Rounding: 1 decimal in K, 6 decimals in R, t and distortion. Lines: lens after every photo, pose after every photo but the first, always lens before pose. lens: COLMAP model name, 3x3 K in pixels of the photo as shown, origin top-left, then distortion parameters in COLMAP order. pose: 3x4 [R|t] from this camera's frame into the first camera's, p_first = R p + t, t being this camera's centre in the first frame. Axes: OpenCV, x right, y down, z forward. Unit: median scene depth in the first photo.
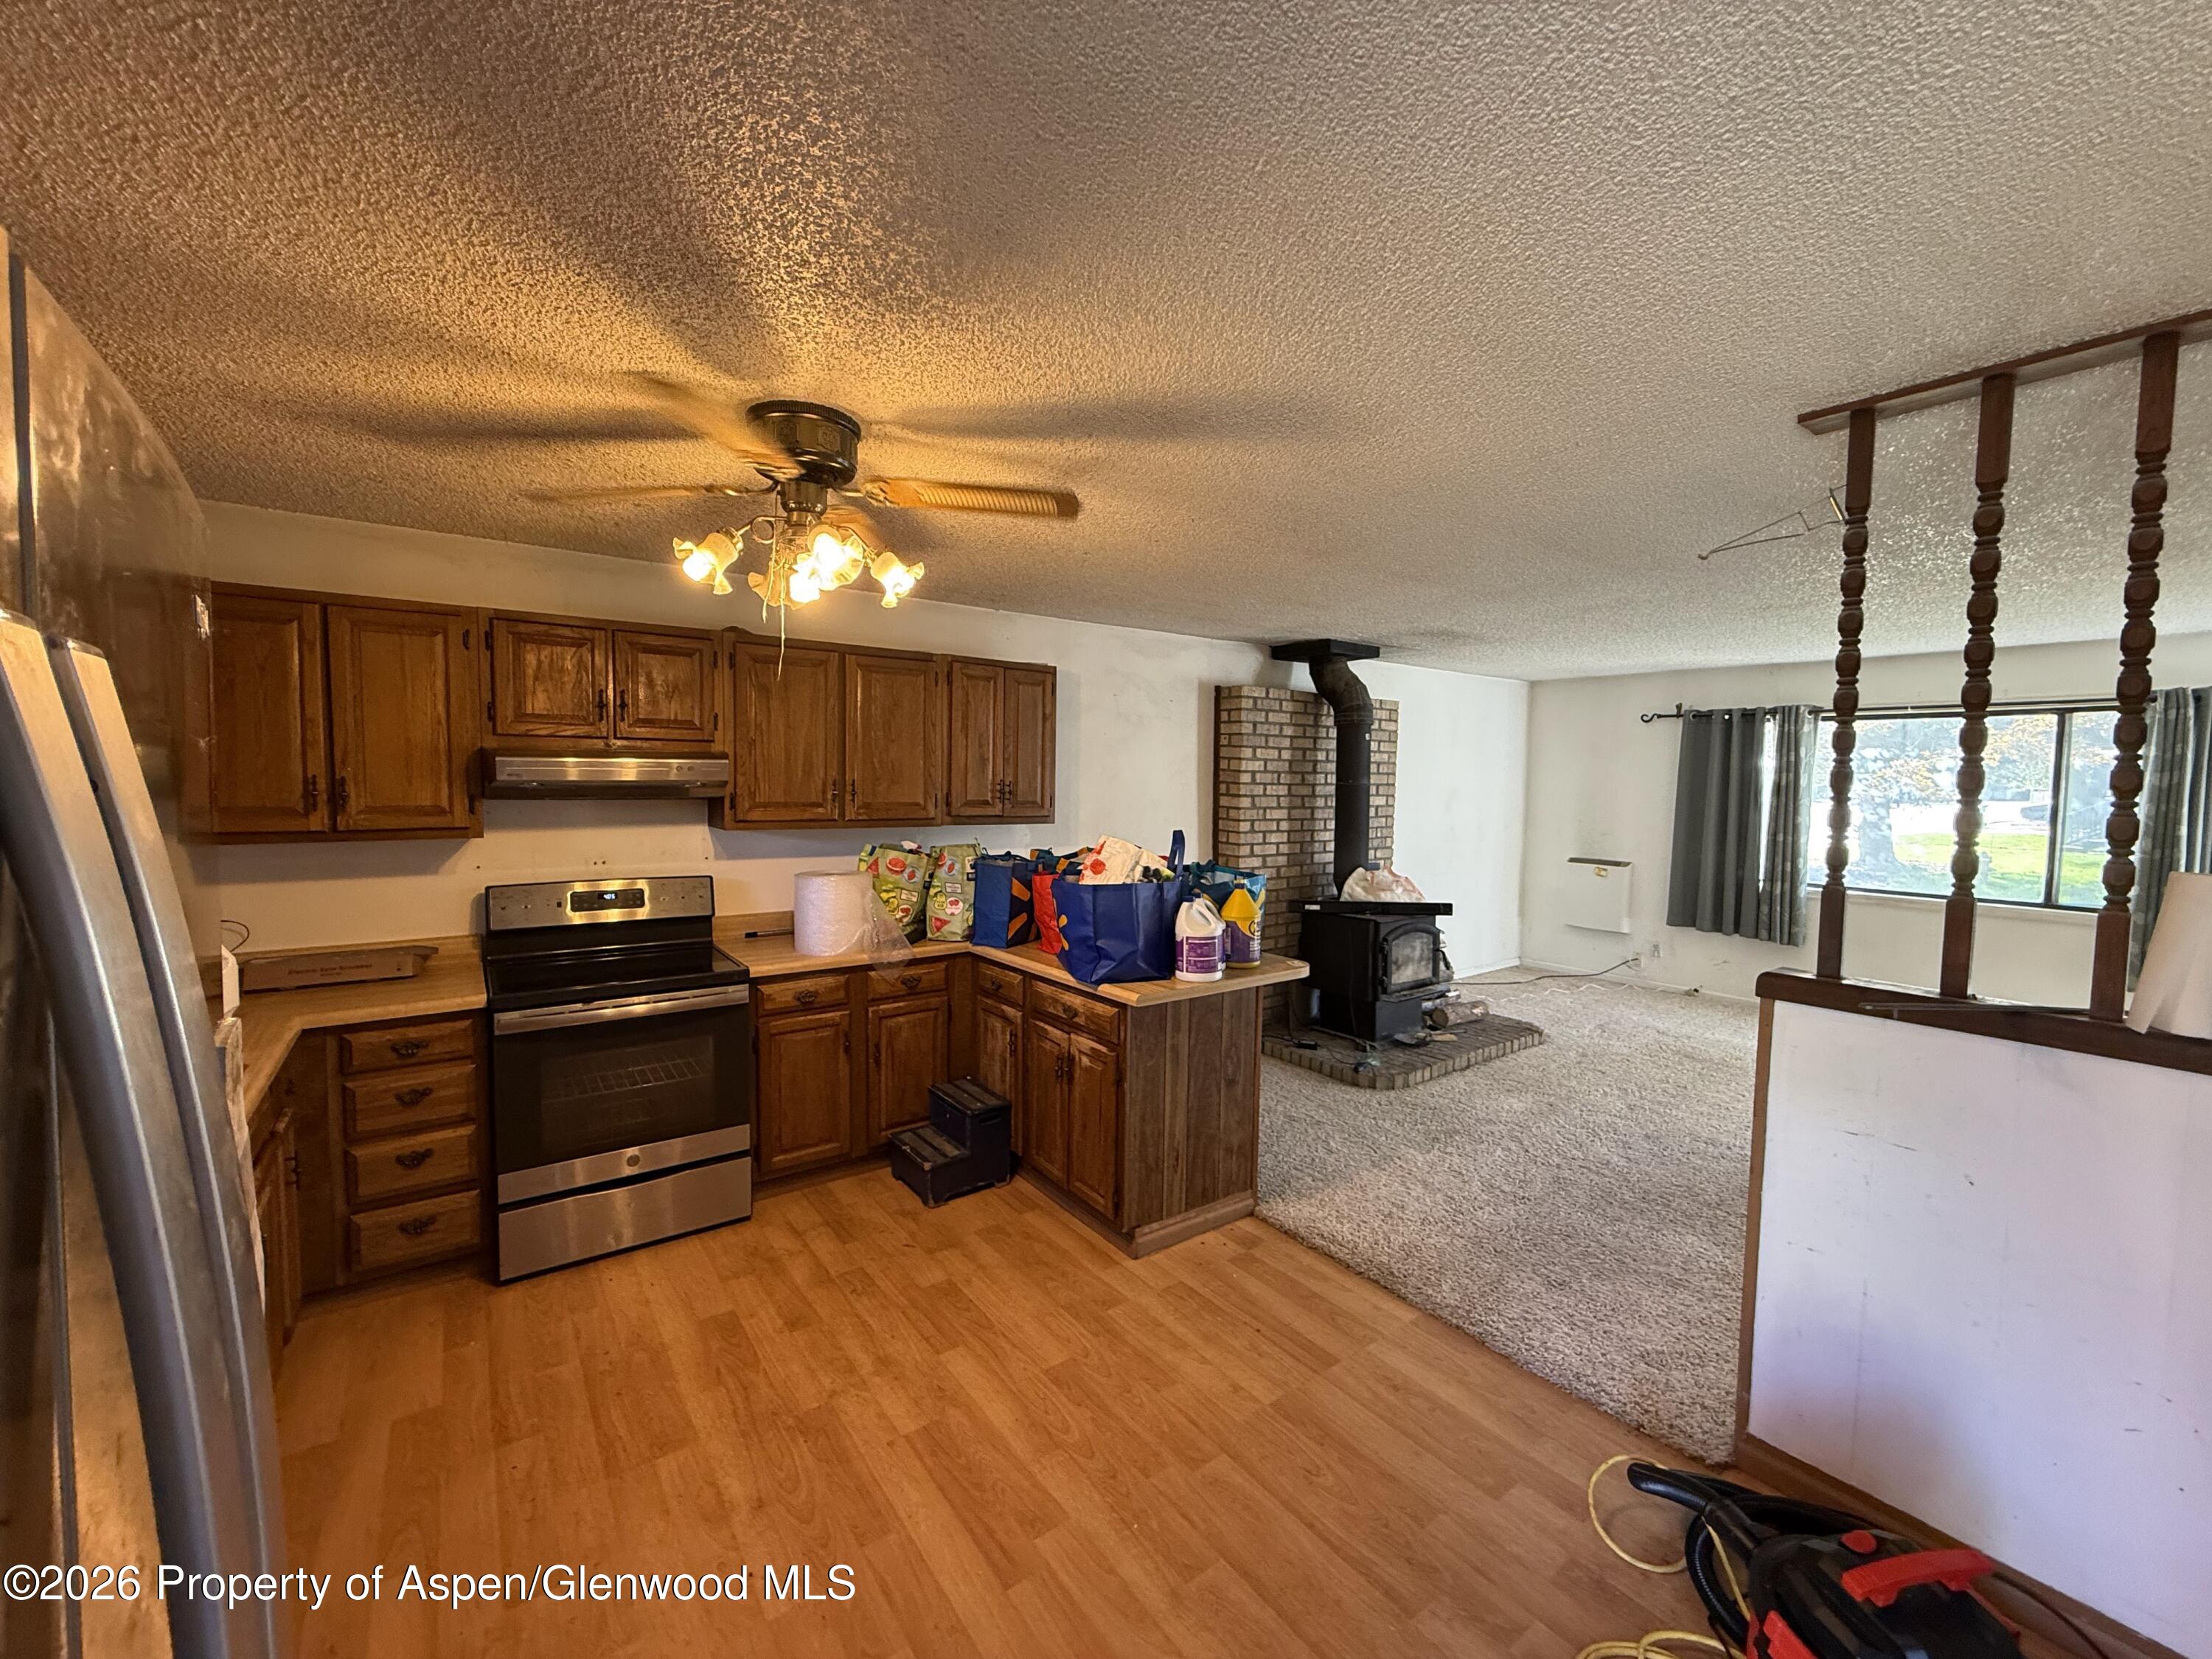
lens RADIAL K [[878.4, 0, 1094.5], [0, 878.4, 828.4], [0, 0, 1]] dist [-0.000263, 0.000198]
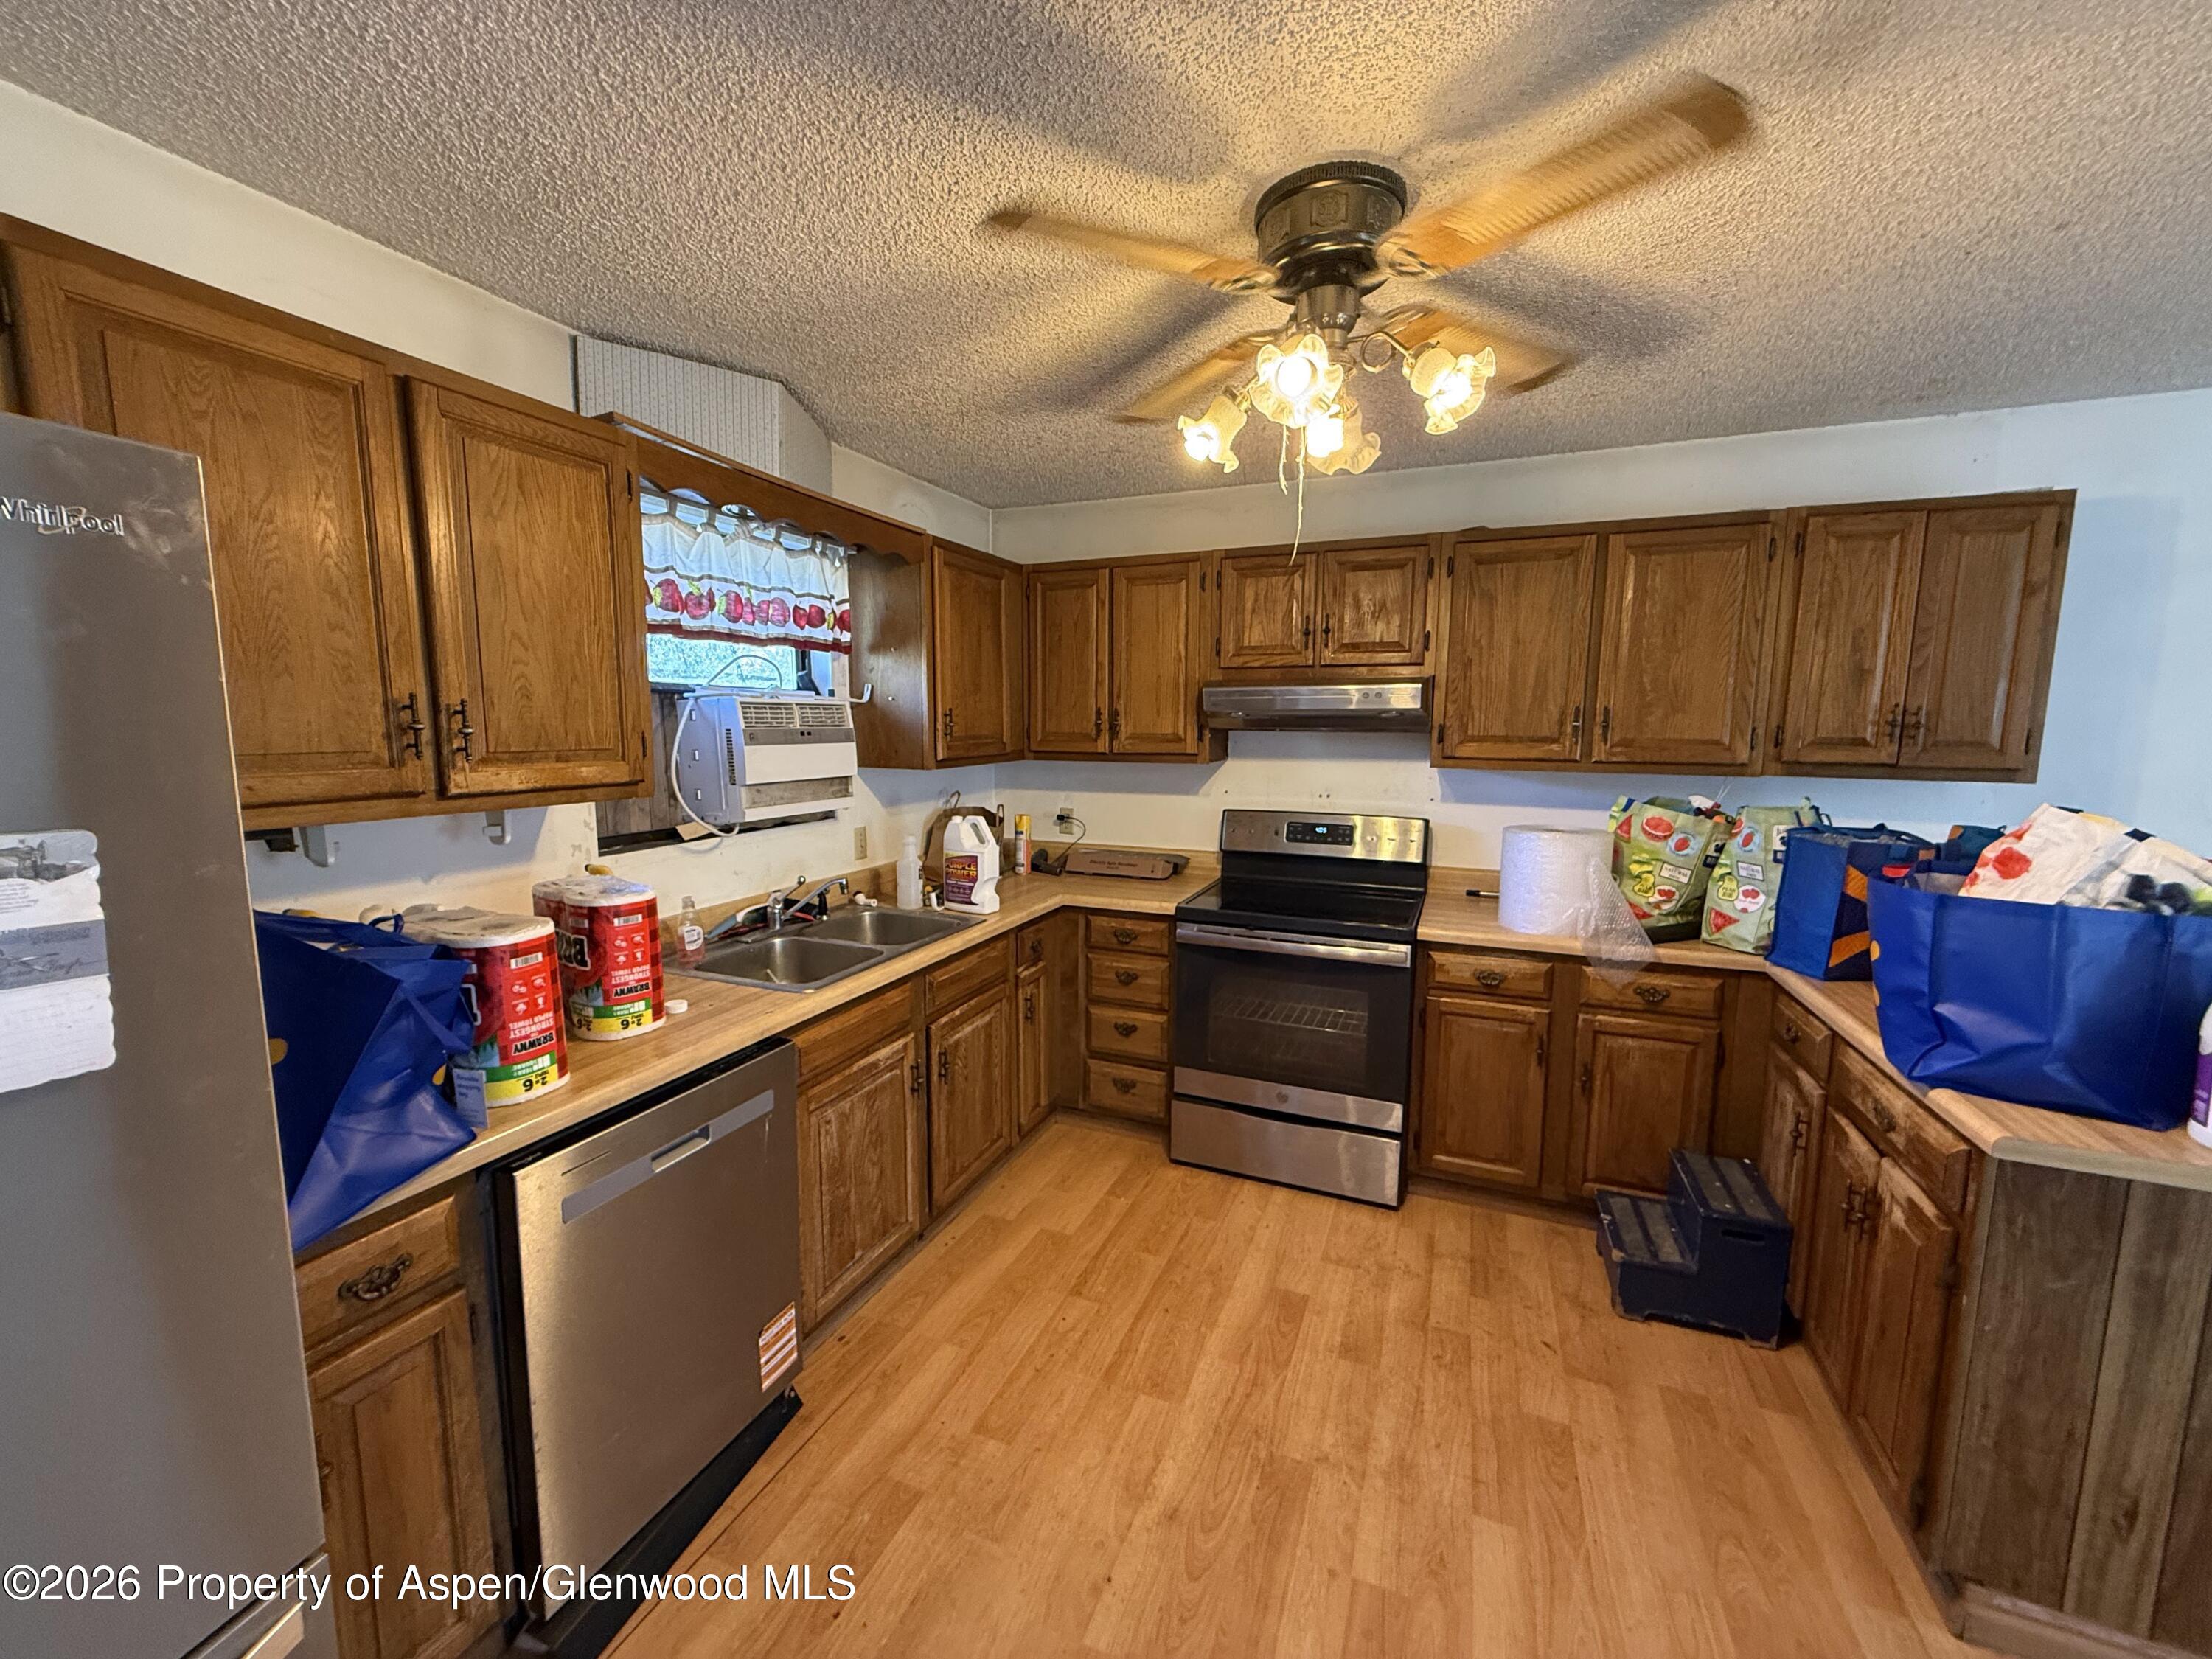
lens RADIAL K [[878.4, 0, 1099.7], [0, 878.4, 828.3], [0, 0, 1]] dist [-0.000263, 0.000198]
pose [[0.519819, 0.094854, -0.848994, 0.164502], [-0.046538, 0.995485, 0.082726, 0.005886], [0.853008, -0.003492, 0.521887, 0.293687]]
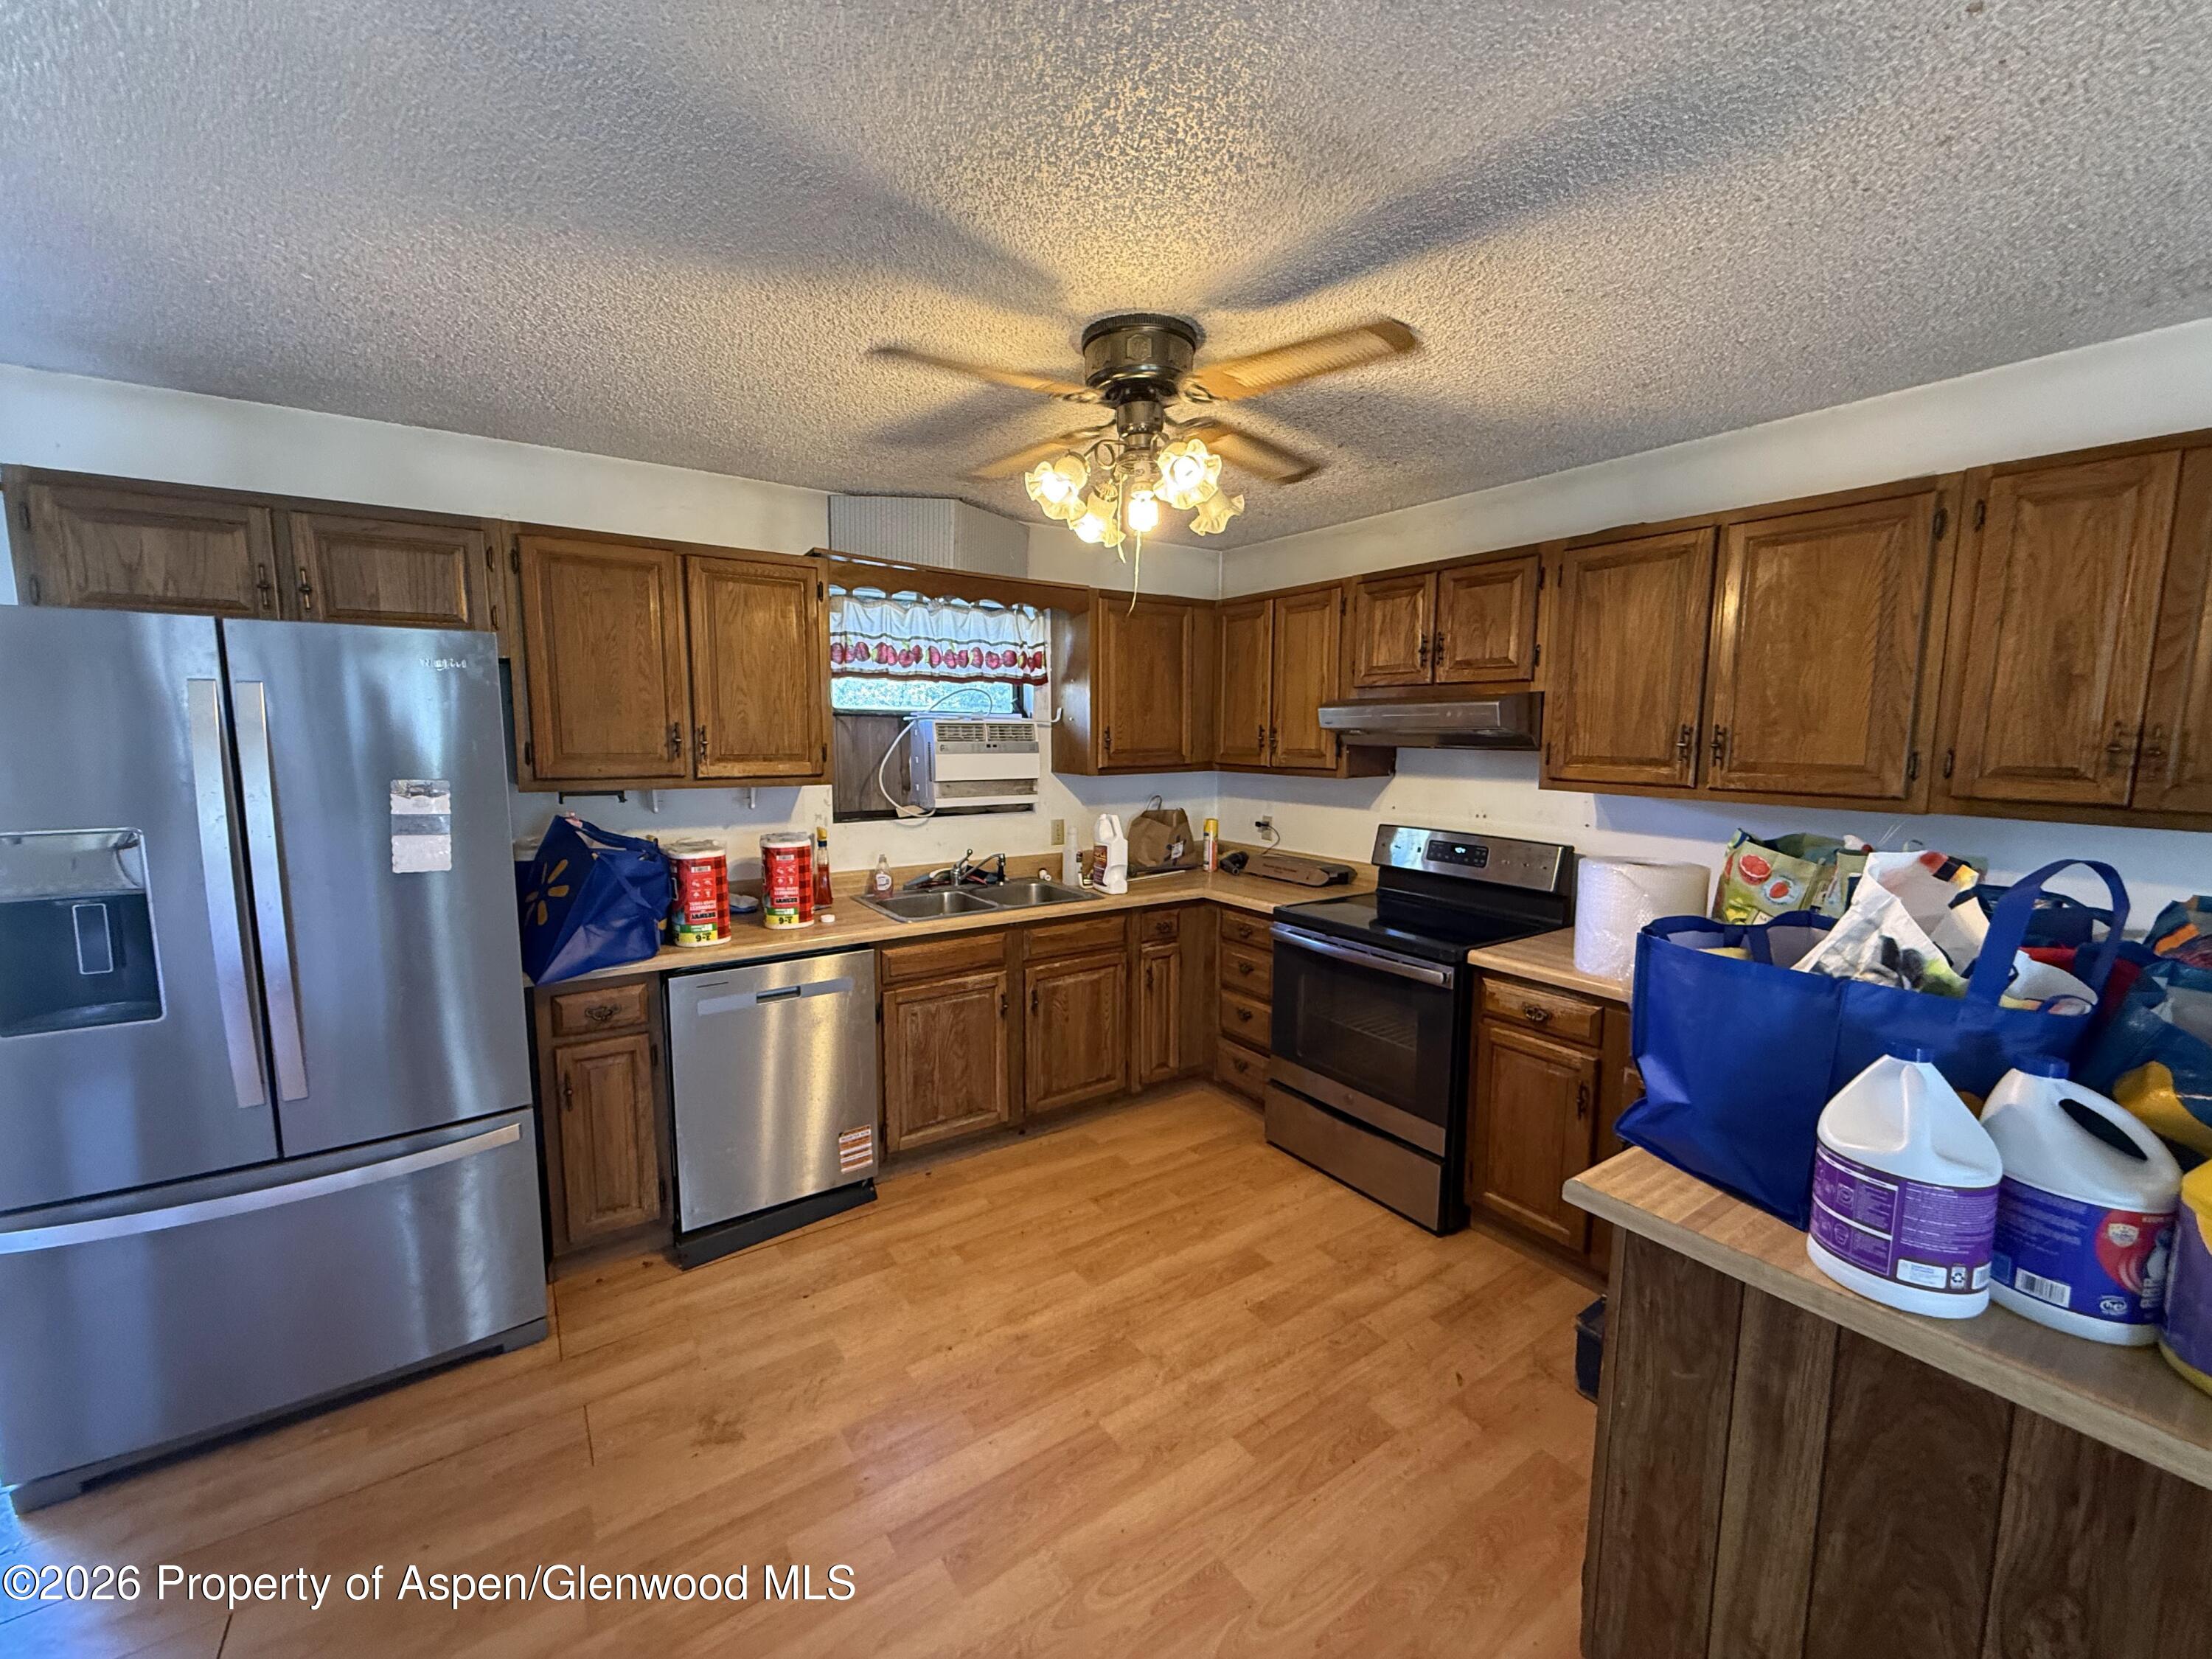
lens RADIAL K [[878.4, 0, 1100.2], [0, 878.4, 829.1], [0, 0, 1]] dist [-0.000263, 0.000198]
pose [[-0.024475, 0.101397, -0.994545, 0.440310], [-0.062999, 0.992709, 0.102760, -0.020862], [0.997713, 0.065170, -0.017909, 0.665828]]
